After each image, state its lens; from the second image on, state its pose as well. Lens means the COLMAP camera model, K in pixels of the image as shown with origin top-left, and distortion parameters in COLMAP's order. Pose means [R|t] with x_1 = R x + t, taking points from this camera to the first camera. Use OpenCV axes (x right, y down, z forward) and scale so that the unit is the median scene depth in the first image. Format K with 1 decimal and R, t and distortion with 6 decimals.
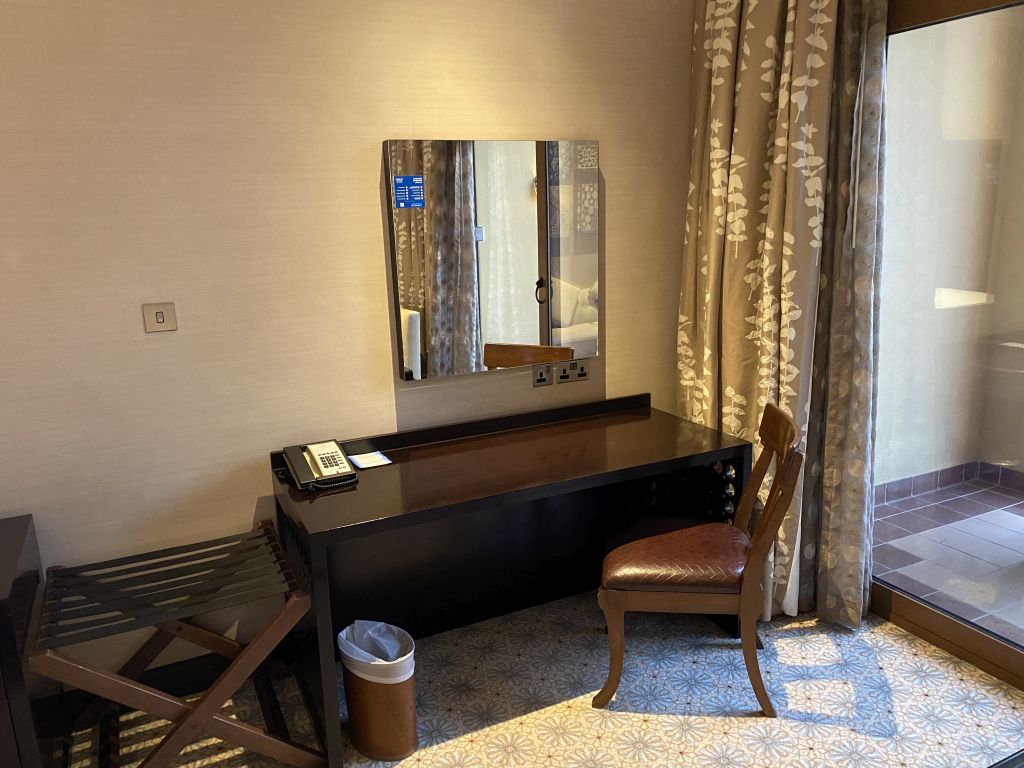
lens RADIAL K [[788.0, 0, 506.9], [0, 788.0, 386.0], [0, 0, 1]] dist [0.014364, -0.009967]
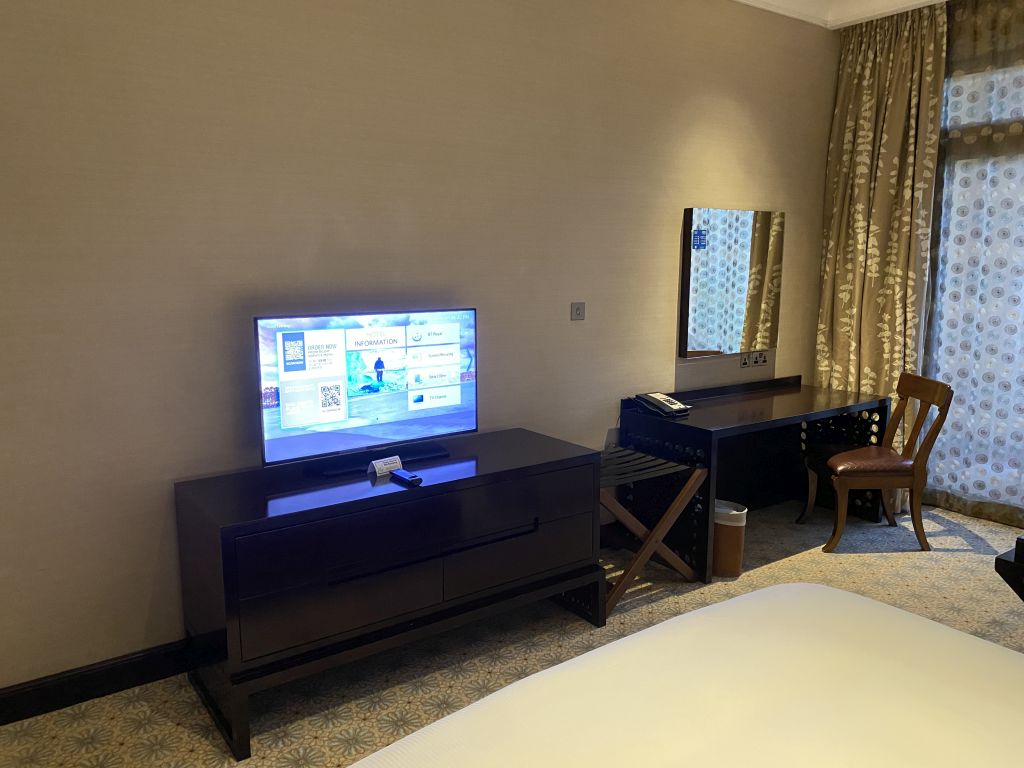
lens RADIAL K [[788.0, 0, 500.9], [0, 788.0, 391.5], [0, 0, 1]] dist [0.014364, -0.009967]
pose [[0.985867, 0.004365, 0.167473, -0.760241], [0.006440, 0.997934, -0.063924, 0.157854], [-0.167406, 0.064099, 0.983802, -0.482089]]
